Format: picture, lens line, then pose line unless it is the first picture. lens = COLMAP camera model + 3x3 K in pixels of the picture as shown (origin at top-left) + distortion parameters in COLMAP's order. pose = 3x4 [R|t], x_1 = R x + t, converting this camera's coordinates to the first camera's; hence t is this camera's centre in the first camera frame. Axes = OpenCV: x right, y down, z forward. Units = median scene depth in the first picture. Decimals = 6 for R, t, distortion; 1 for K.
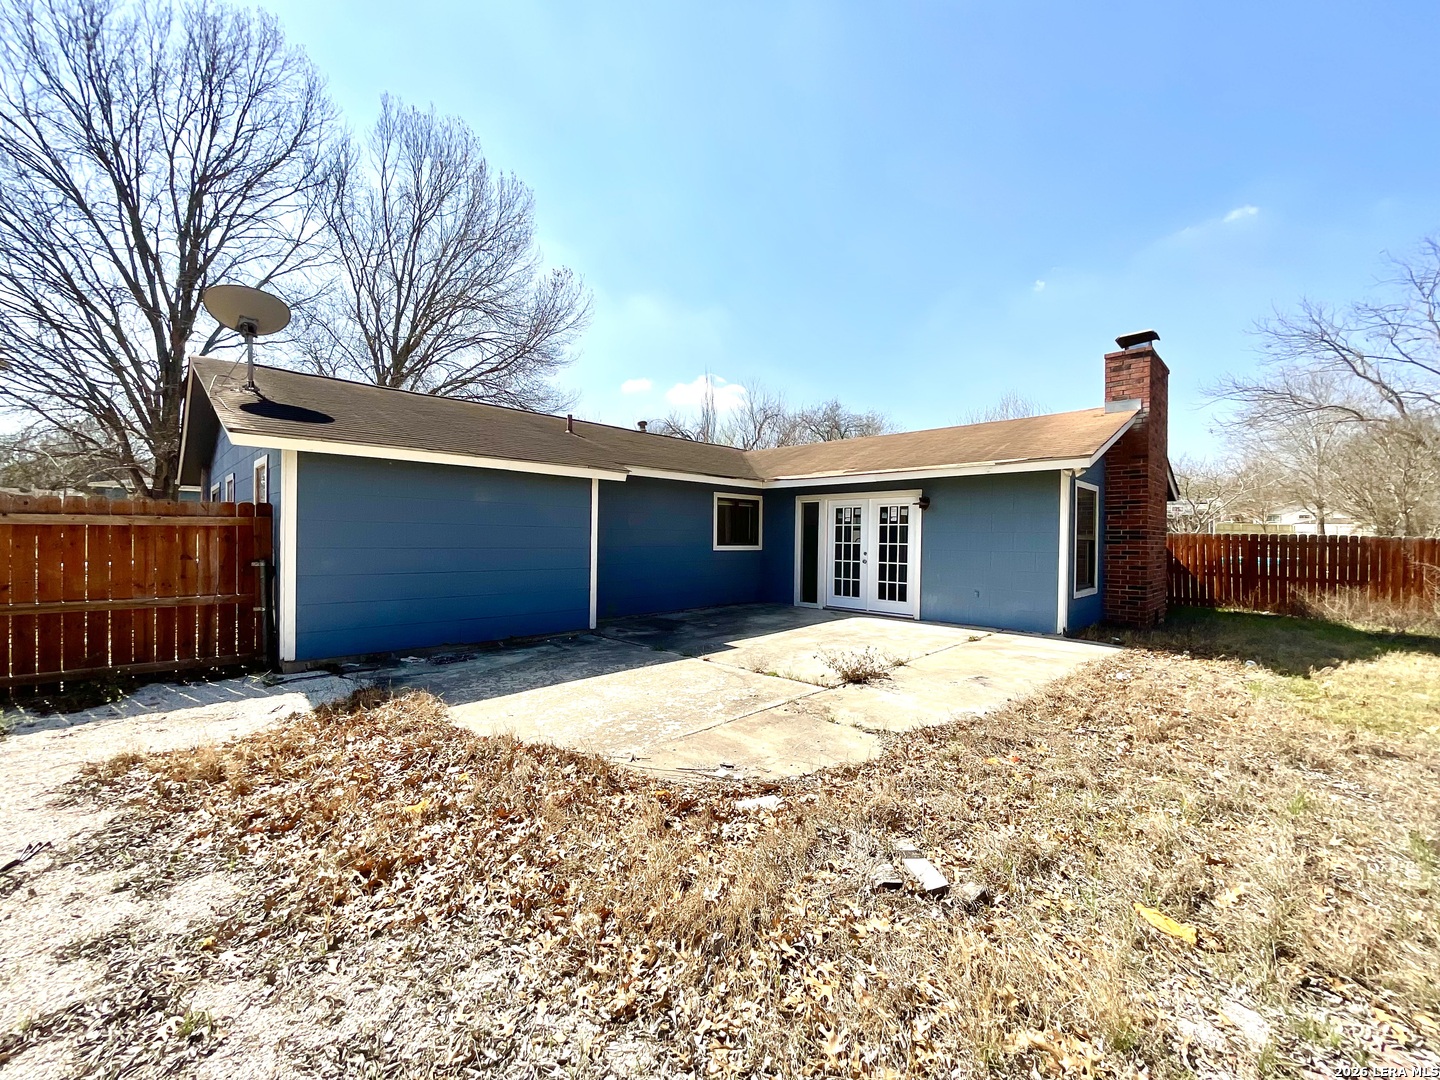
lens RADIAL K [[578.8, 0, 717.8], [0, 578.8, 542.9], [0, 0, 1]] dist [-0.000464, -0.000083]
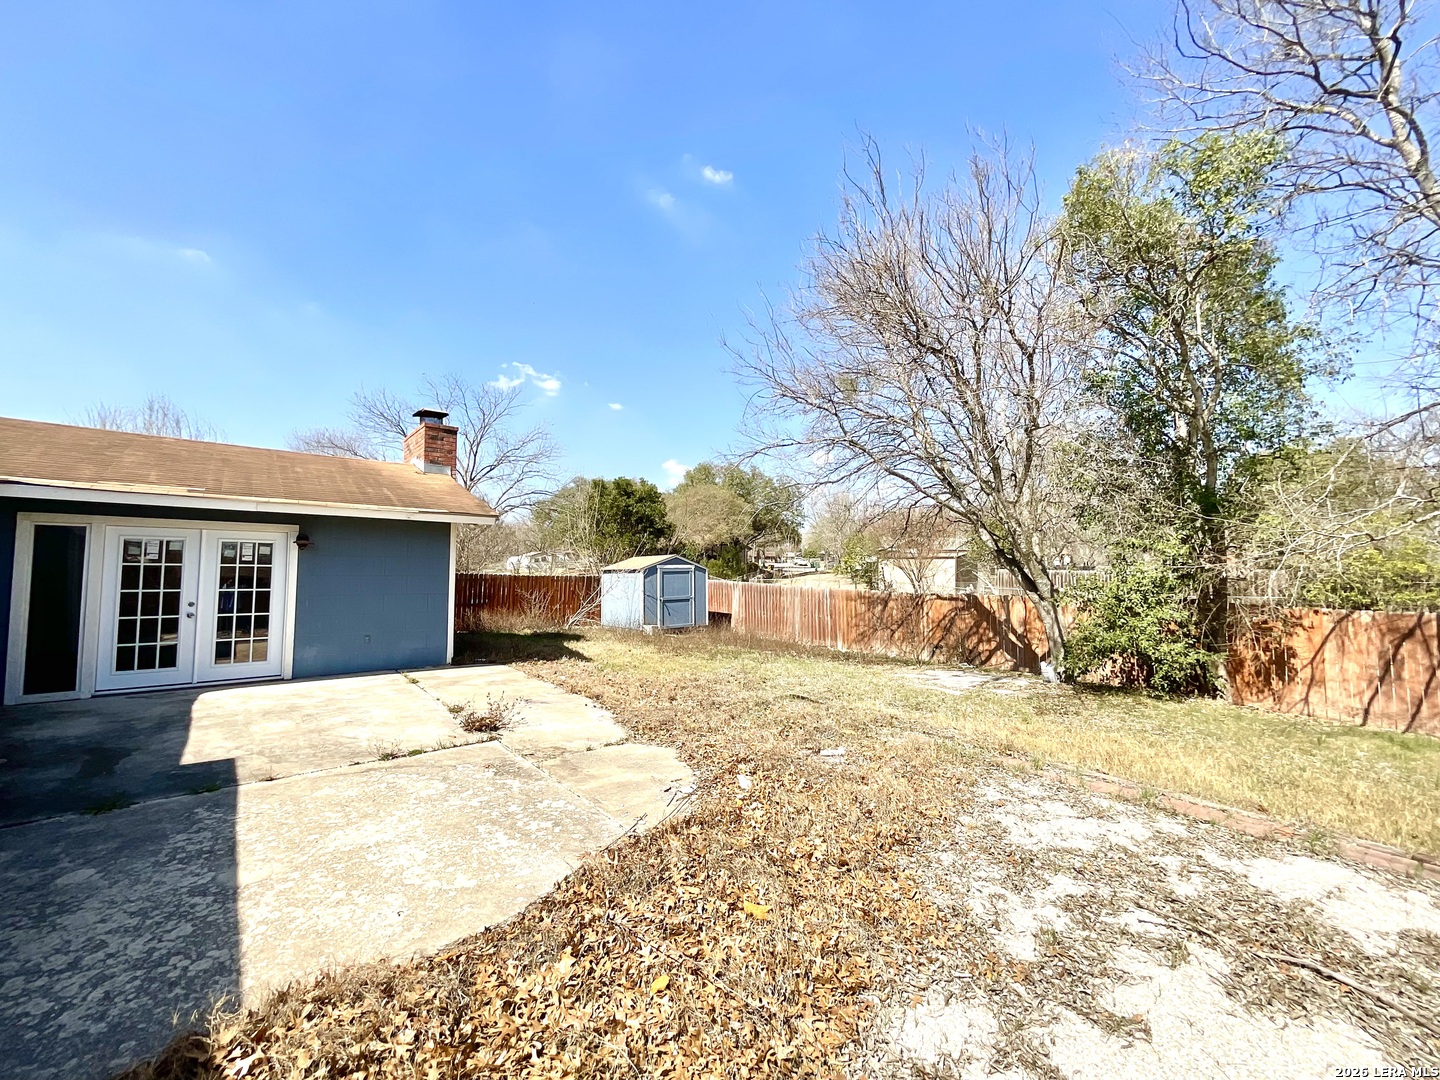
lens RADIAL K [[578.8, 0, 717.8], [0, 578.8, 542.9], [0, 0, 1]] dist [-0.000464, -0.000083]
pose [[0.099647, 0.045491, 0.993982, -0.446387], [0.006631, 0.998902, -0.046381, -0.022667], [-0.995001, 0.011213, 0.099236, 0.297662]]
